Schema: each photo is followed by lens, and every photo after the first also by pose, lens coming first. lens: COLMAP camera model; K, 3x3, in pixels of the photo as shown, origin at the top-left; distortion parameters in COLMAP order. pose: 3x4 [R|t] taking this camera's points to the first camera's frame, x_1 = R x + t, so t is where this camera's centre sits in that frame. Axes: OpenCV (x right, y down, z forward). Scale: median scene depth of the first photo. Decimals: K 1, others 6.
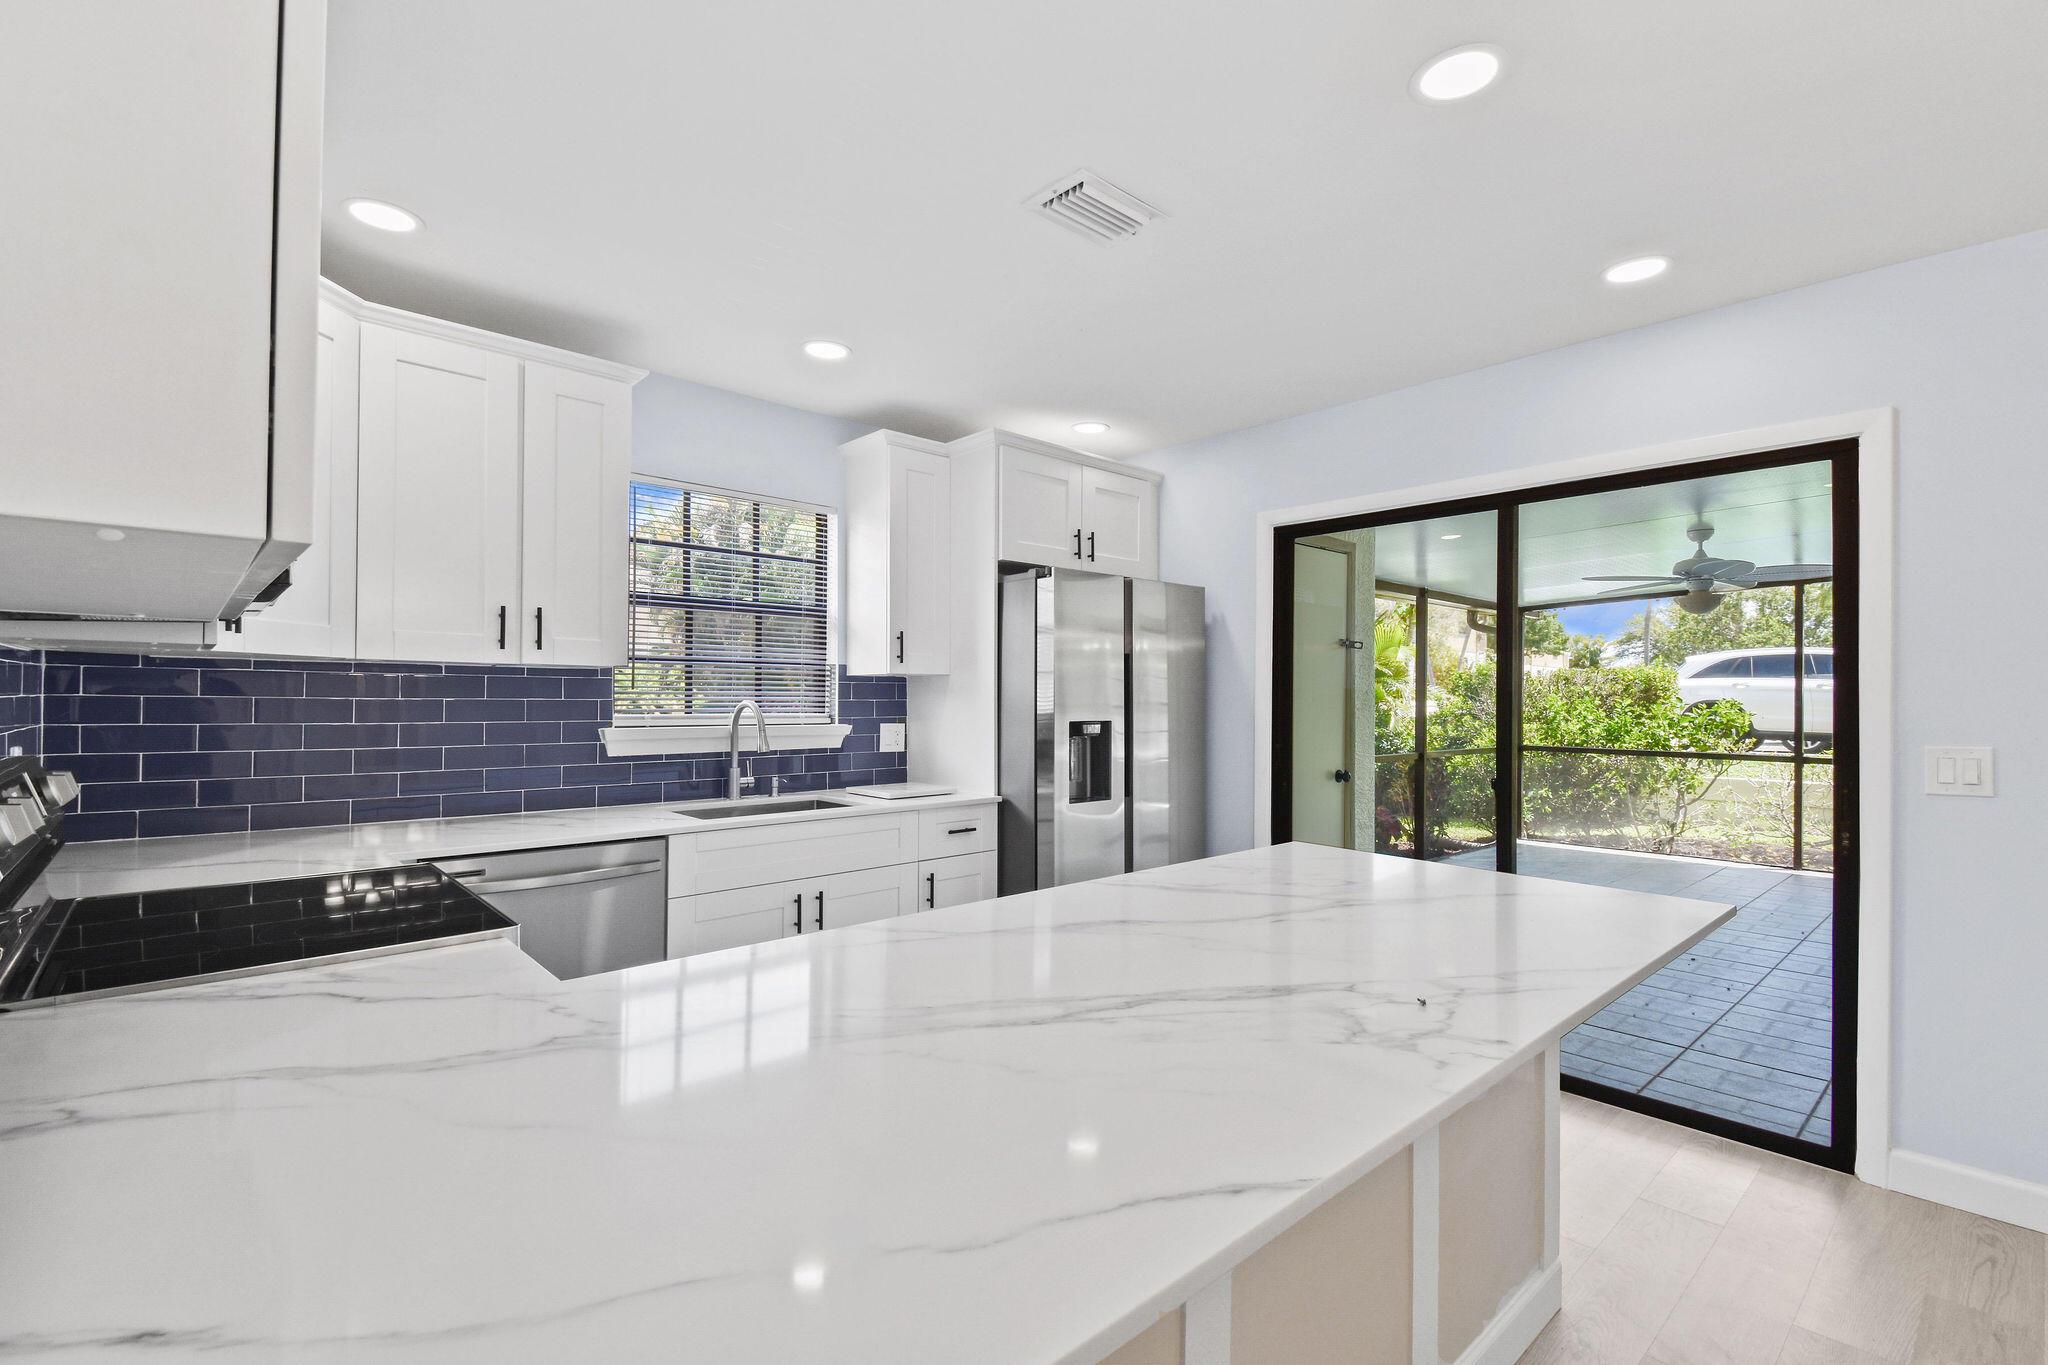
lens RADIAL K [[886.5, 0, 1016.9], [0, 886.5, 687.3], [0, 0, 1]] dist [0.027023, -0.008821]
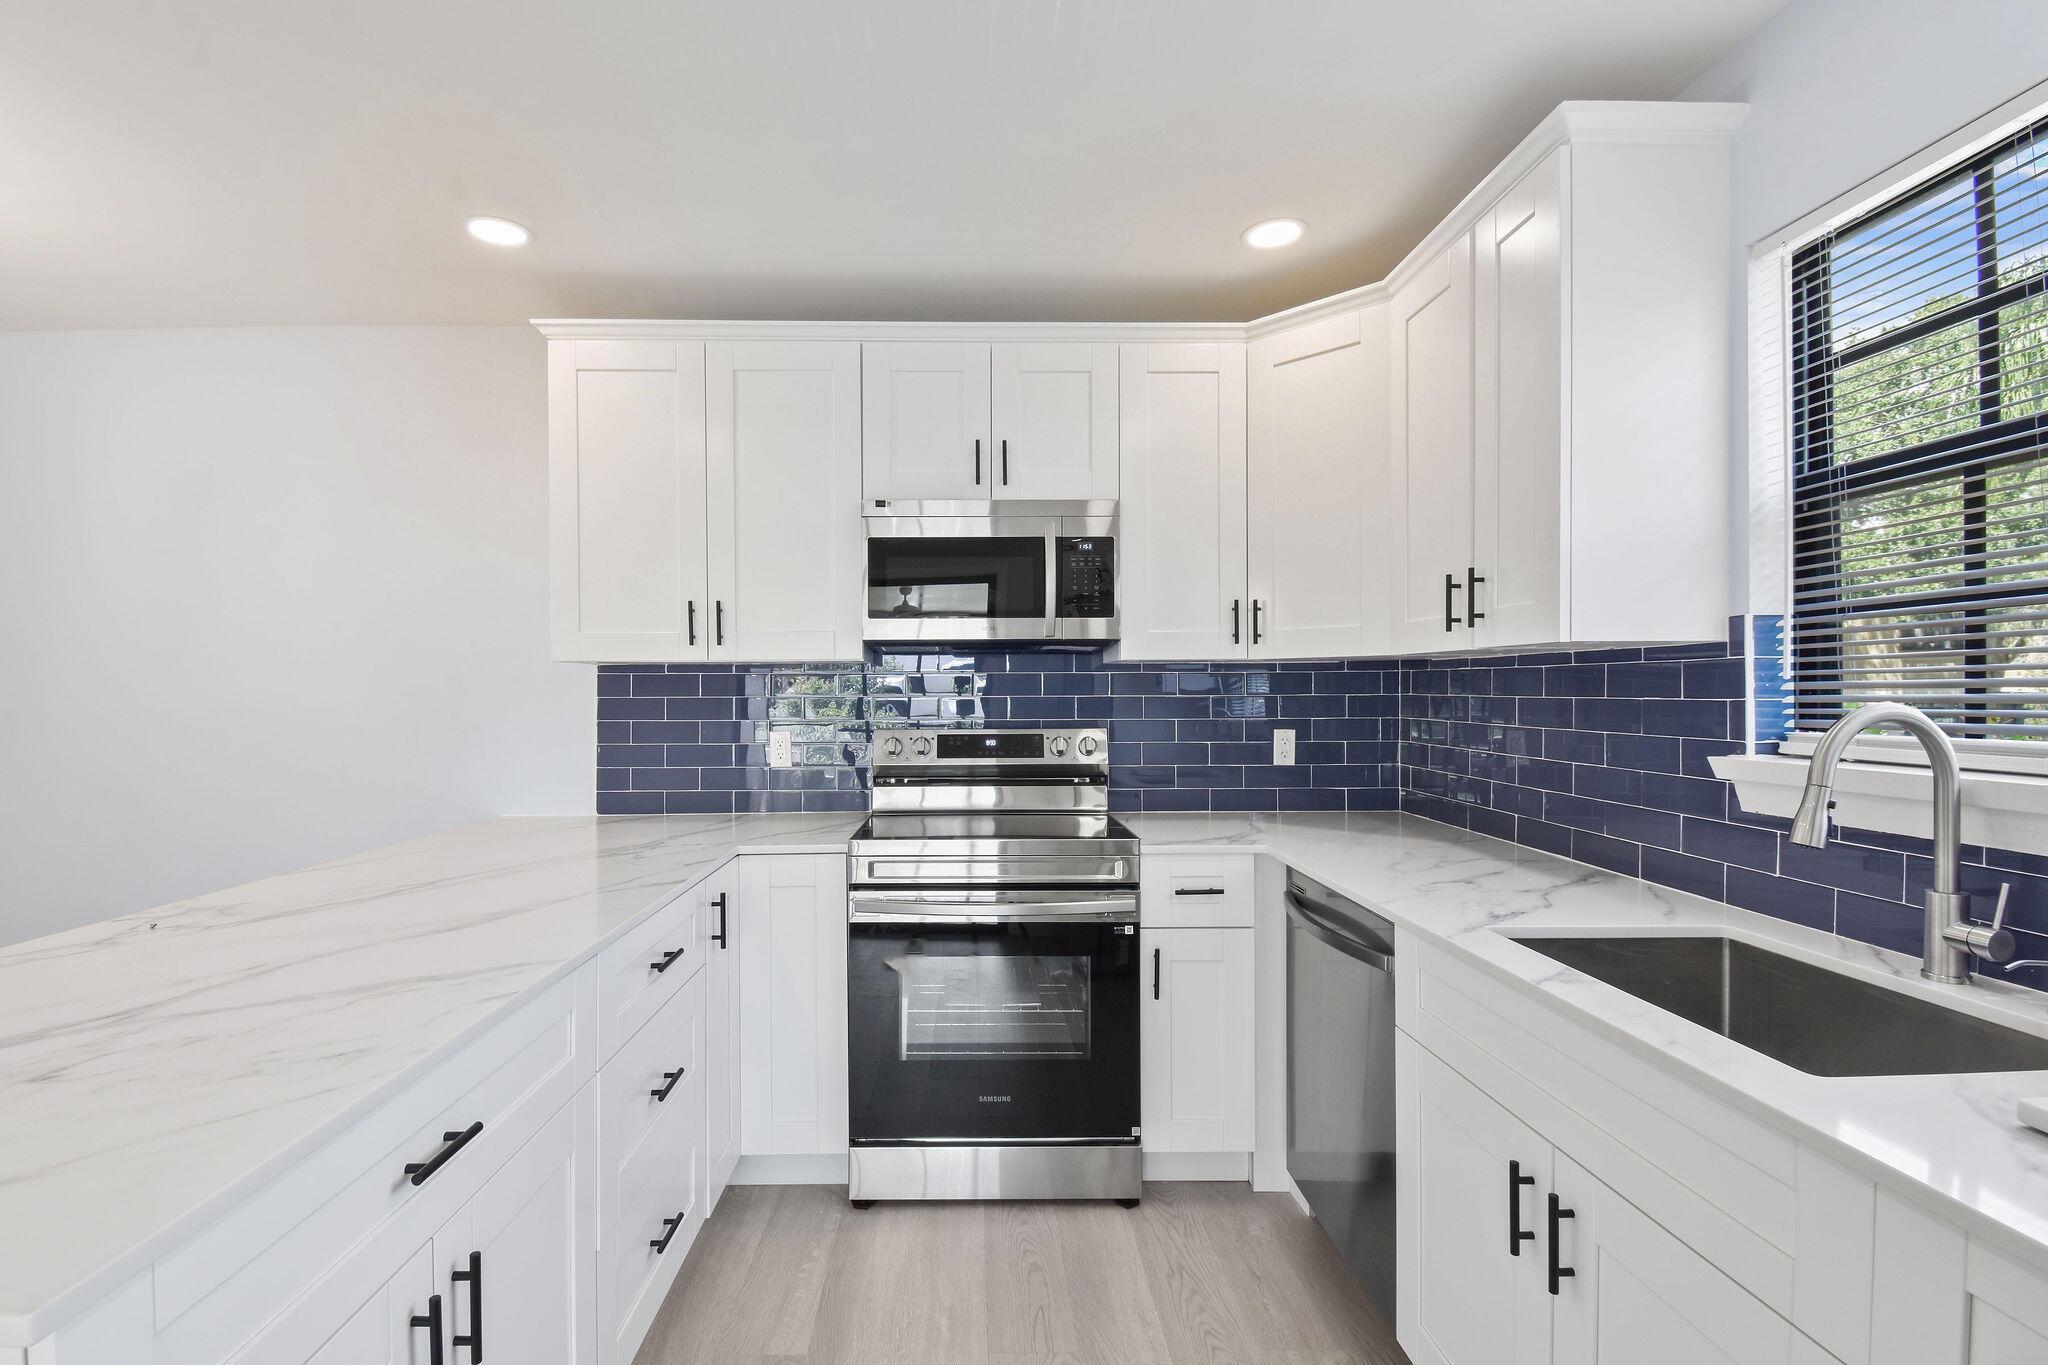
lens RADIAL K [[961.5, 0, 955.4], [0, 961.5, 699.5], [0, 0, 1]] dist [0.008776, -0.002986]
pose [[-0.658690, -0.000827, -0.752414, 0.244104], [0.005002, 0.999972, -0.005479, 0.013309], [0.752397, -0.007372, -0.658668, 0.950246]]
